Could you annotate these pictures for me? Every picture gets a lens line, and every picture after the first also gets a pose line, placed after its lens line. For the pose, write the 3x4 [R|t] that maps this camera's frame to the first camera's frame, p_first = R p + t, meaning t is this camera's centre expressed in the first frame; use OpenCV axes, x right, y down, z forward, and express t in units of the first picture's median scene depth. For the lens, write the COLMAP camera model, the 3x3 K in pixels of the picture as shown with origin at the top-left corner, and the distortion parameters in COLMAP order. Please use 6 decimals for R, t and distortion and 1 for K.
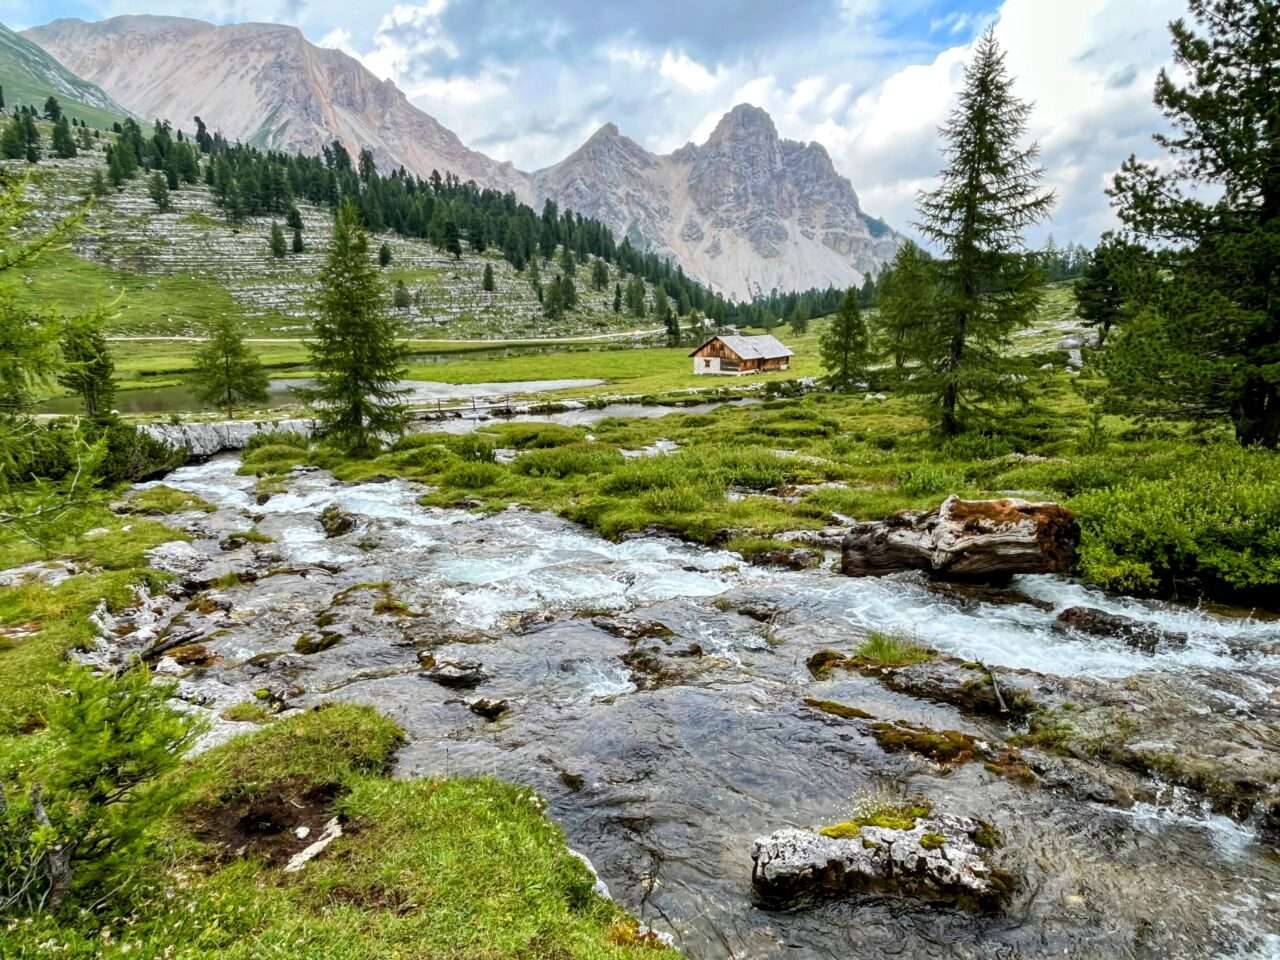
lens RADIAL K [[779.5, 0, 640.0], [0, 779.5, 480.0], [0, 0, 1]] dist [-0.003721, -0.001376]
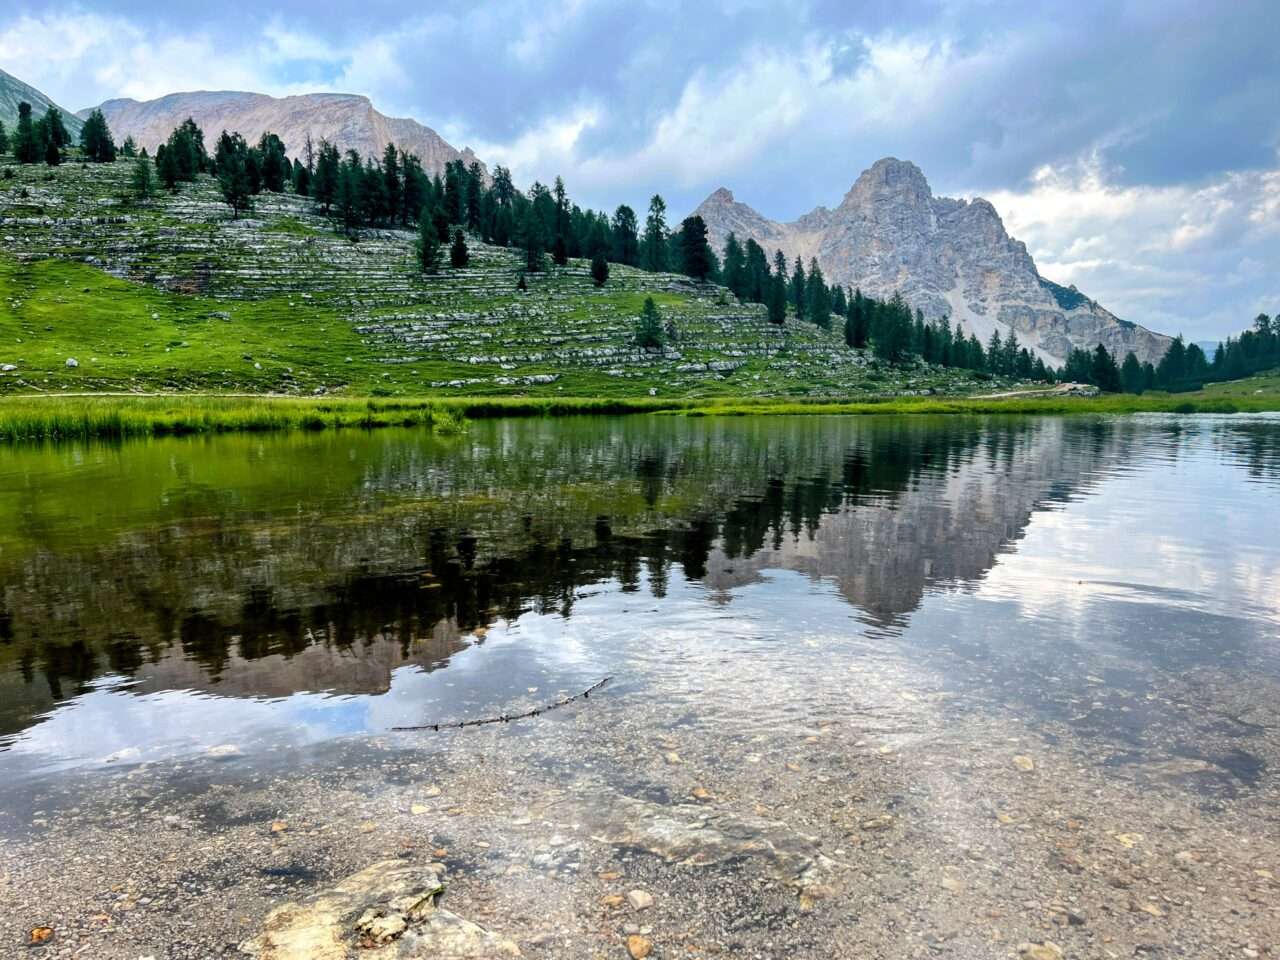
lens RADIAL K [[951.6, 0, 640.0], [0, 951.6, 480.0], [0, 0, 1]] dist [0.012055, -0.000556]
pose [[0.994435, -0.013292, -0.104507, -0.211594], [-0.001948, 0.989518, -0.144397, -0.027504], [0.105331, 0.143797, 0.983986, 0.305028]]
